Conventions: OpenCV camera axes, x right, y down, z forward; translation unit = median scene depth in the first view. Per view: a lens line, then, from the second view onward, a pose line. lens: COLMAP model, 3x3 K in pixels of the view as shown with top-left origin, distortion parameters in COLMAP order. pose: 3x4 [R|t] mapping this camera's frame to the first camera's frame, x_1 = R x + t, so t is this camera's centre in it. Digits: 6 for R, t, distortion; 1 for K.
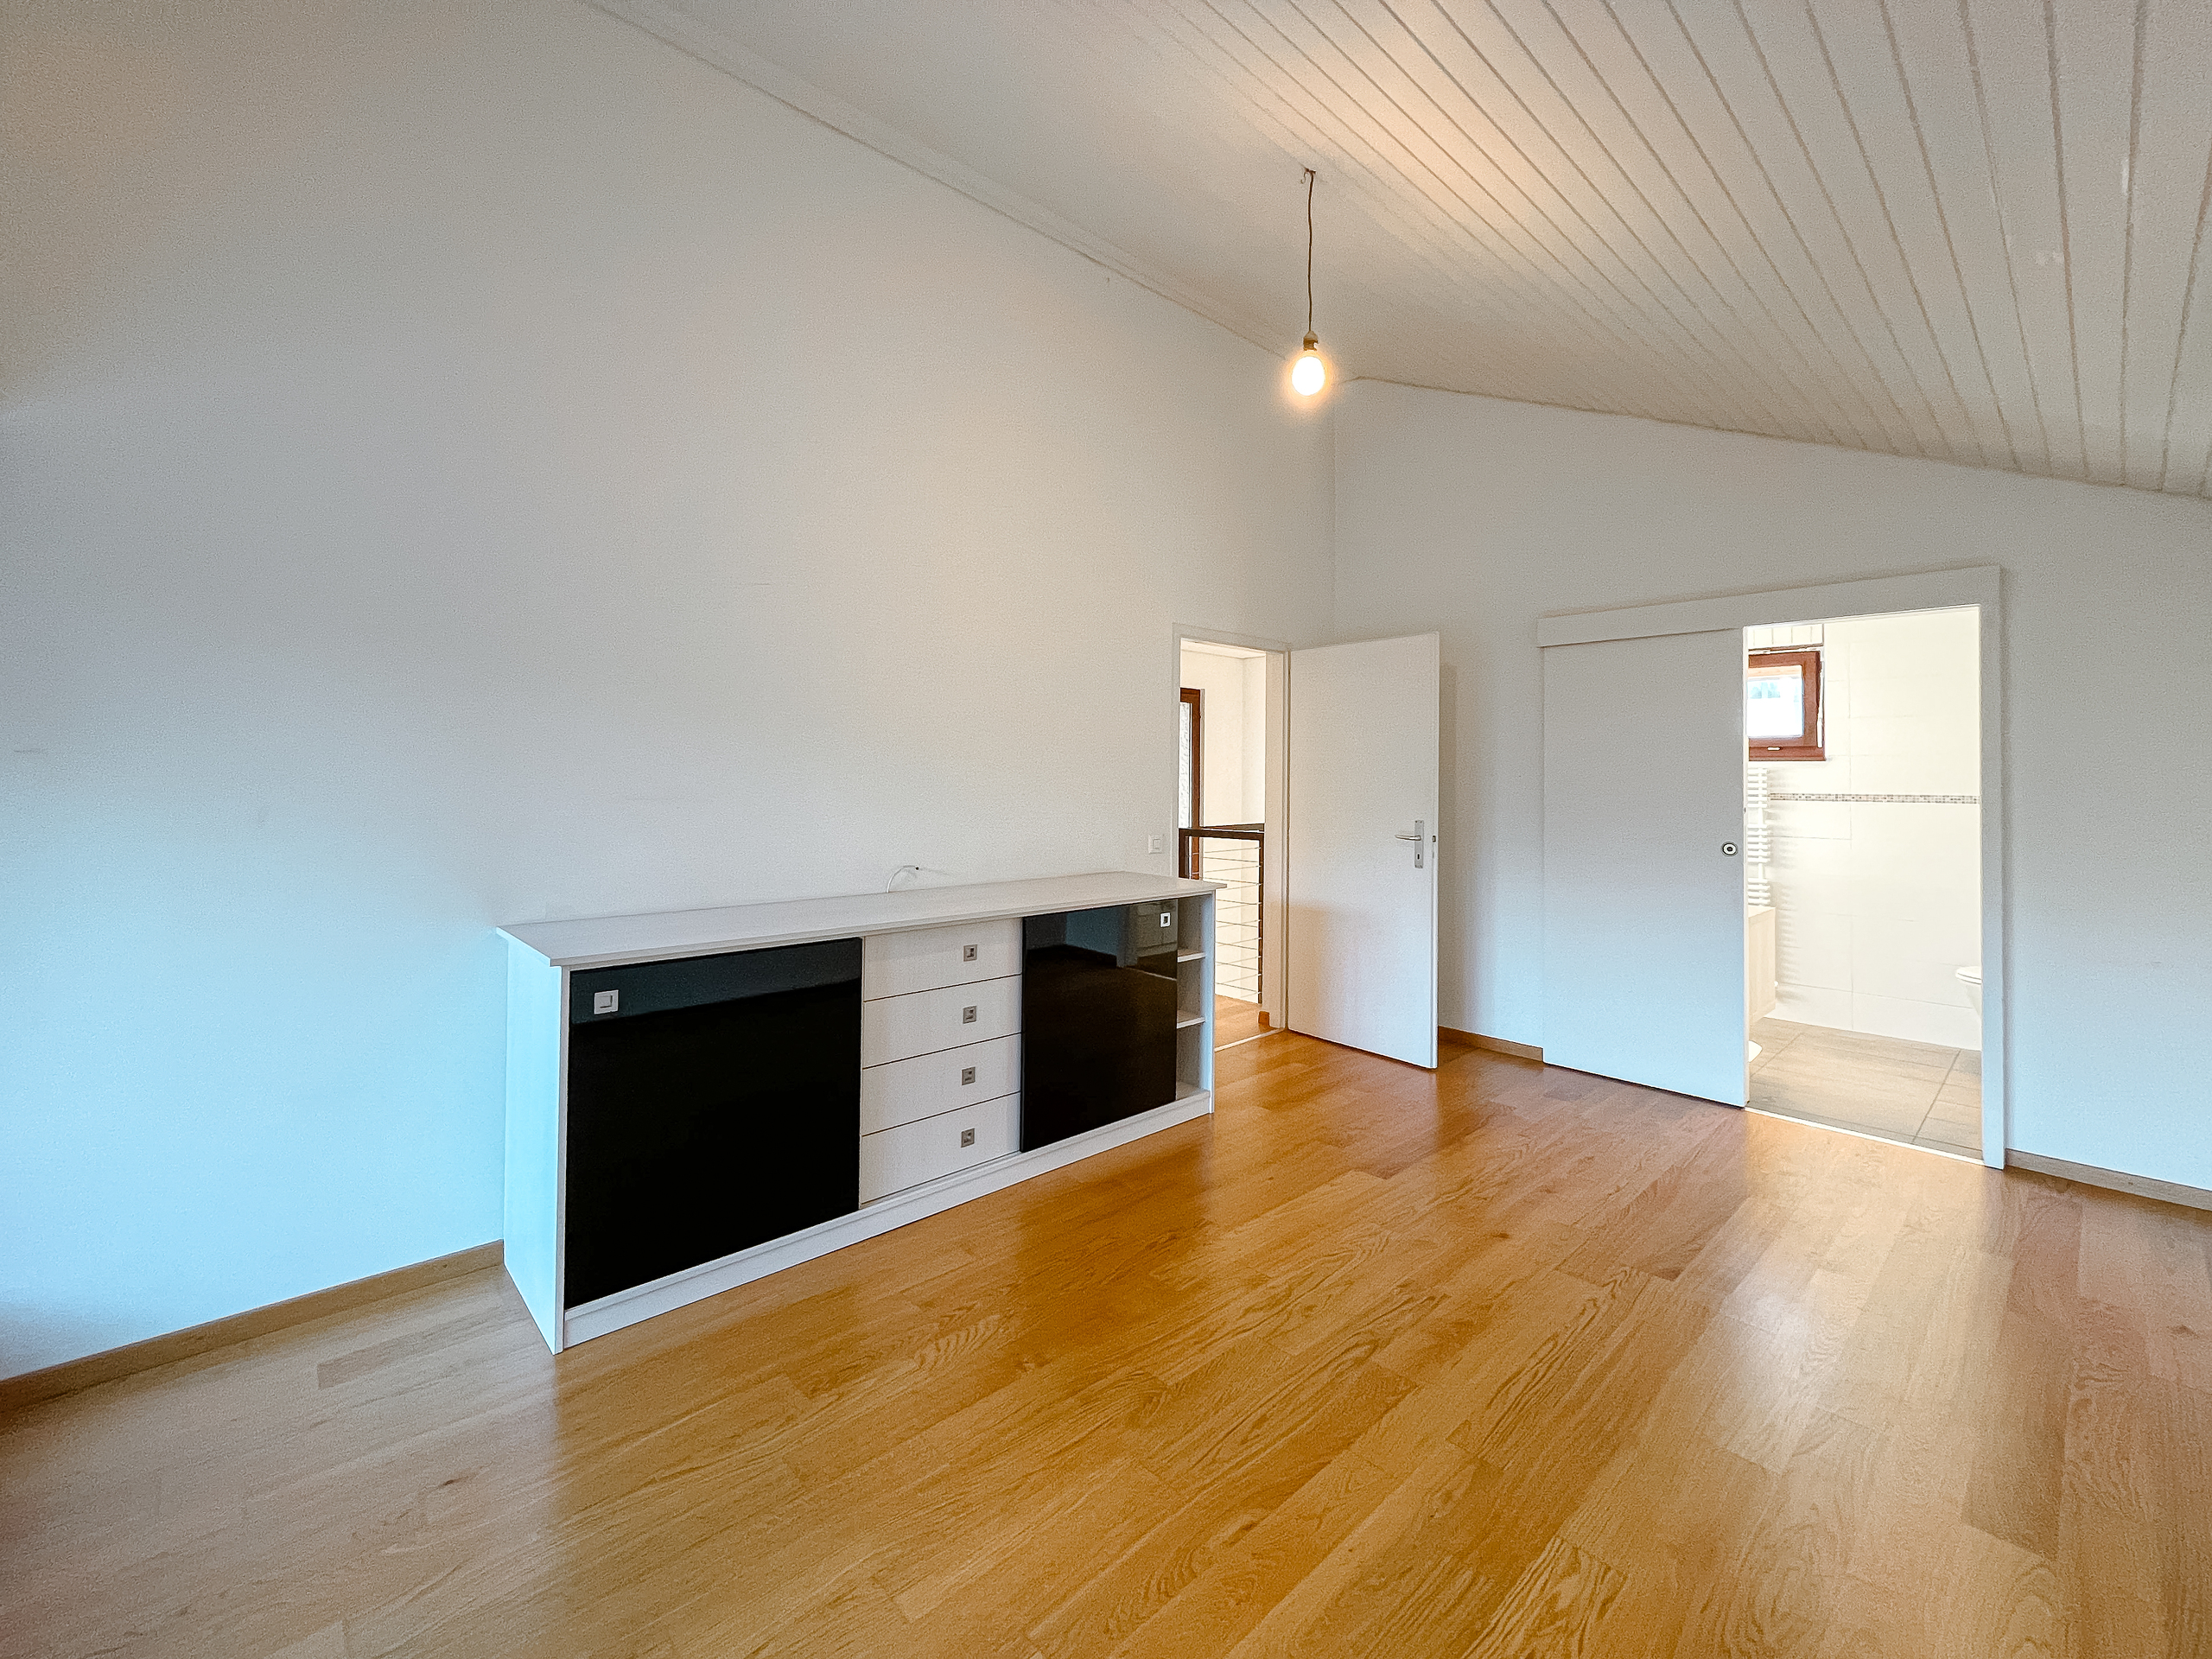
lens RADIAL K [[892.9, 0, 1136.5], [0, 892.9, 773.6], [0, 0, 1]] dist [0.001160, 0.000108]
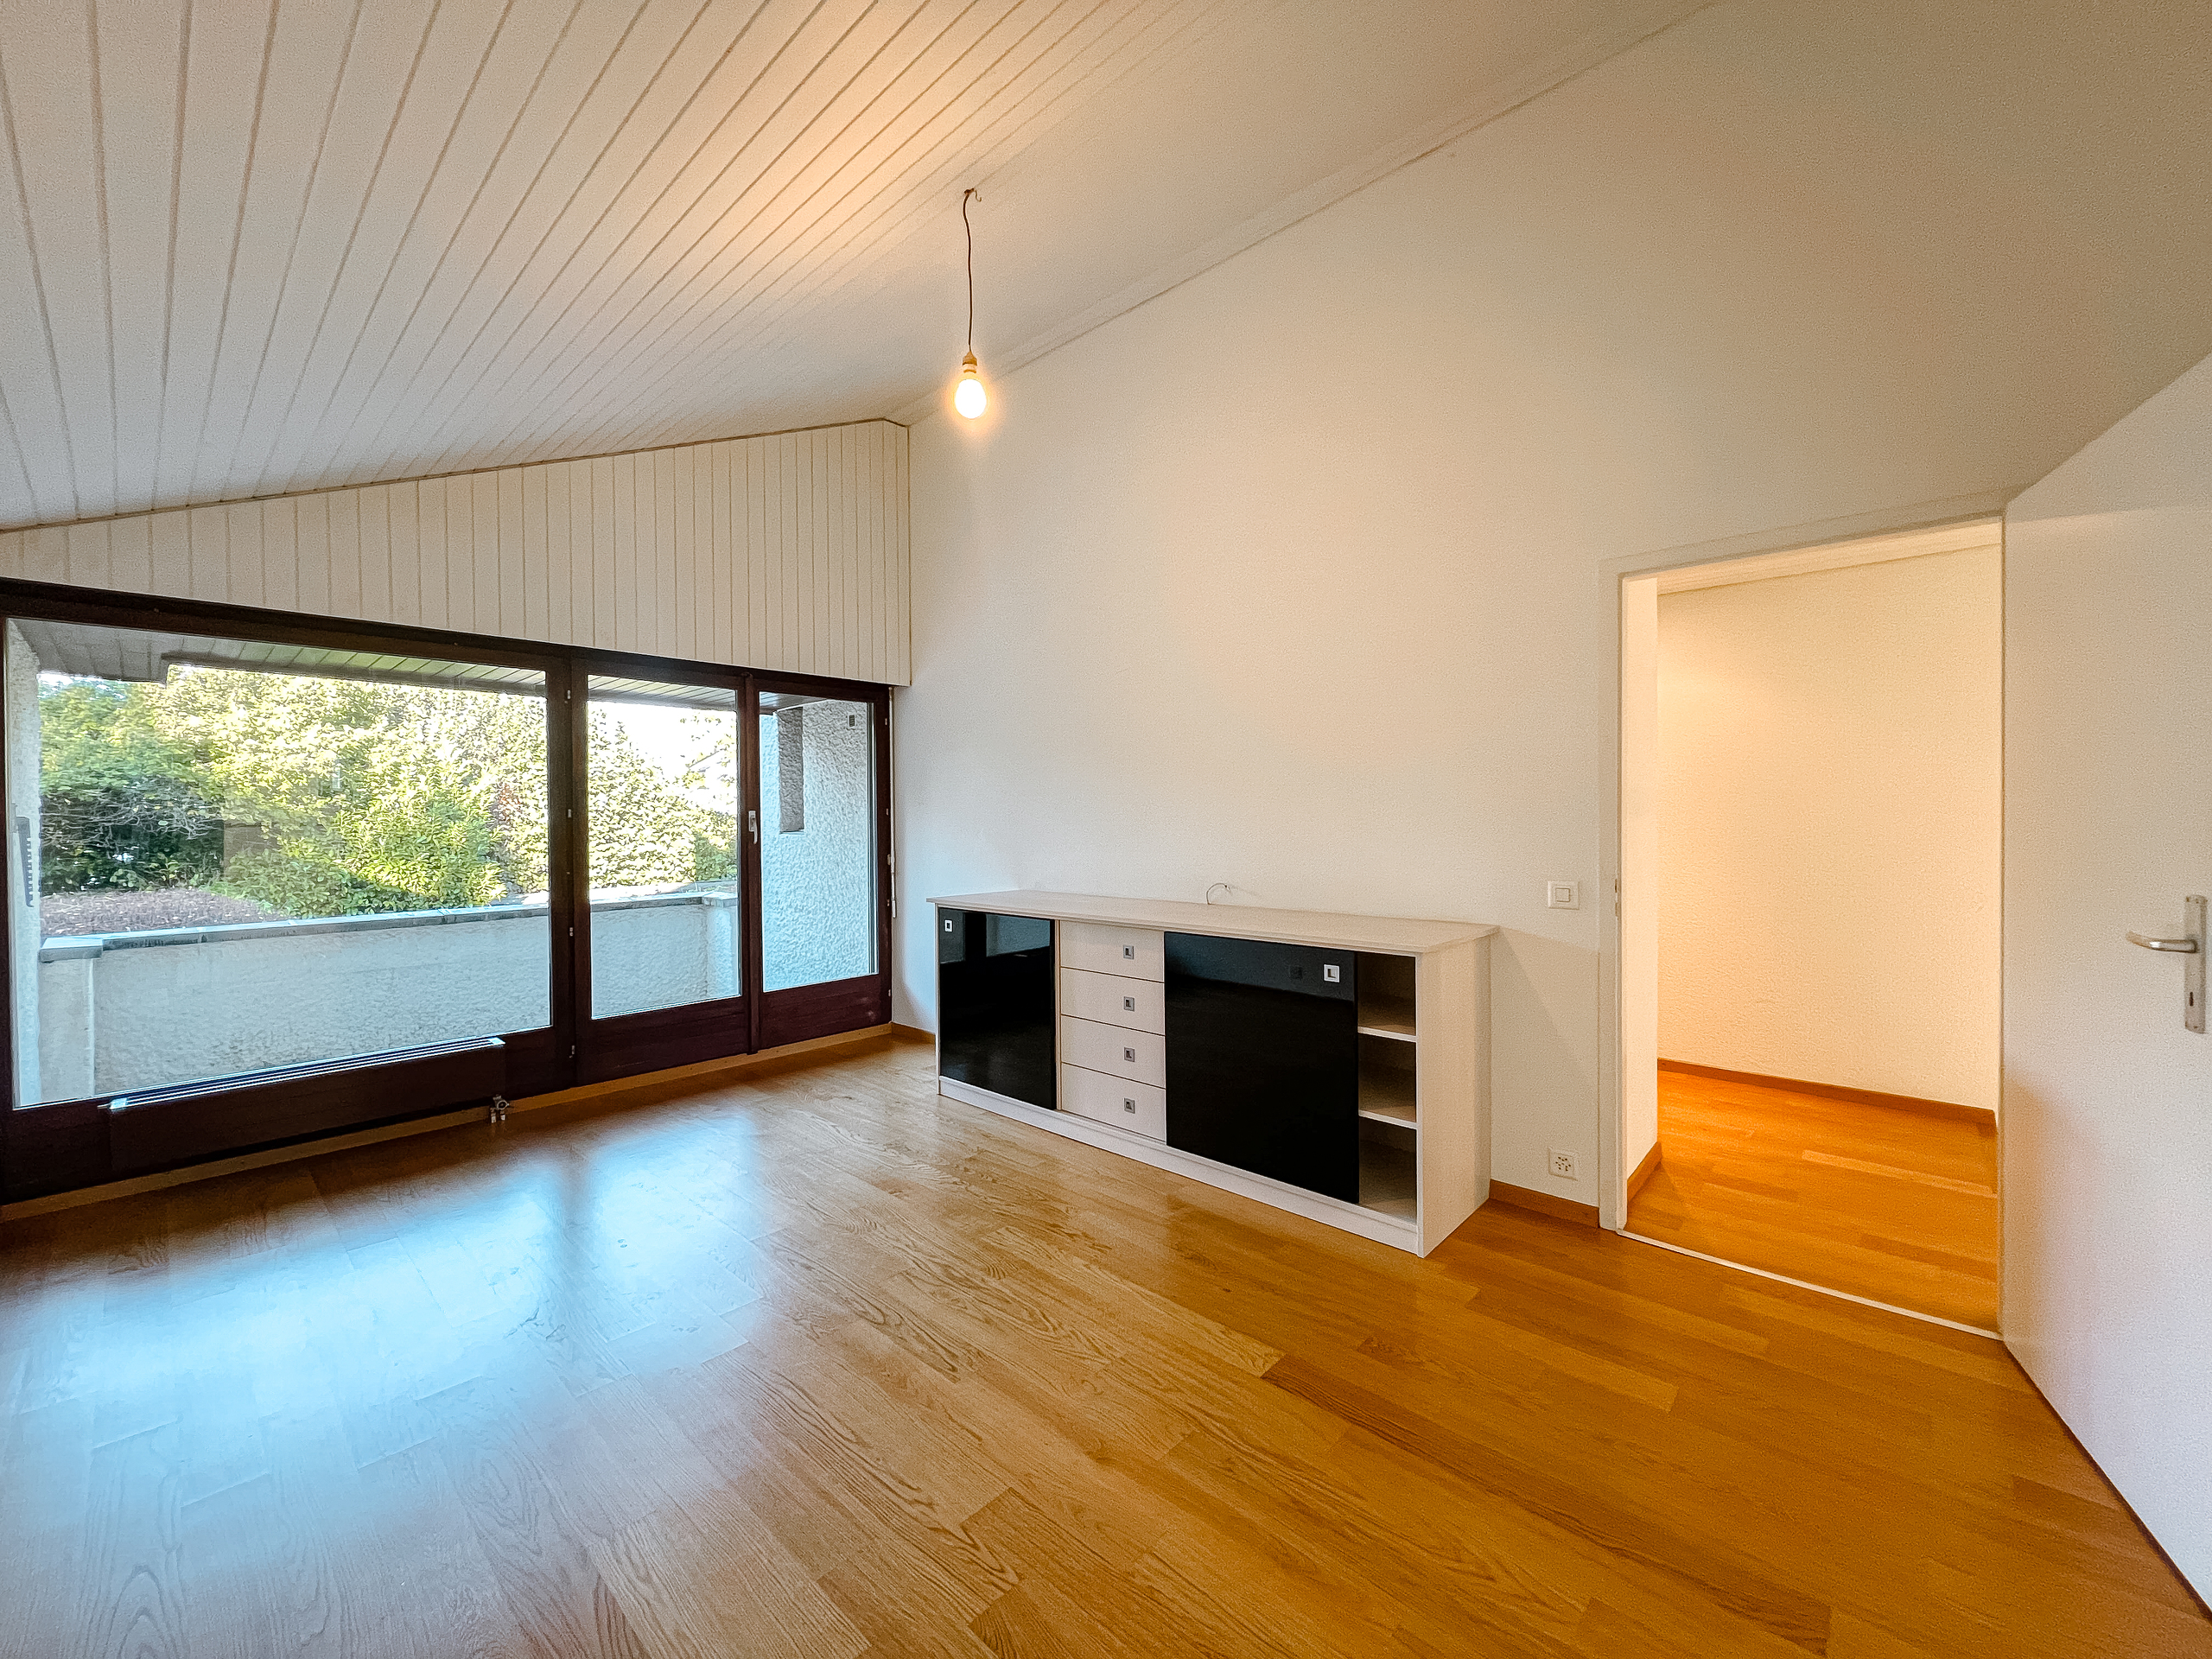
lens RADIAL K [[892.9, 0, 1107.8], [0, 892.9, 831.3], [0, 0, 1]] dist [0.001160, 0.000108]
pose [[0.085629, 0.007099, -0.996302, 0.998822], [0.011137, 0.999905, 0.008082, 0.029802], [0.996265, -0.011788, 0.085542, 0.872954]]
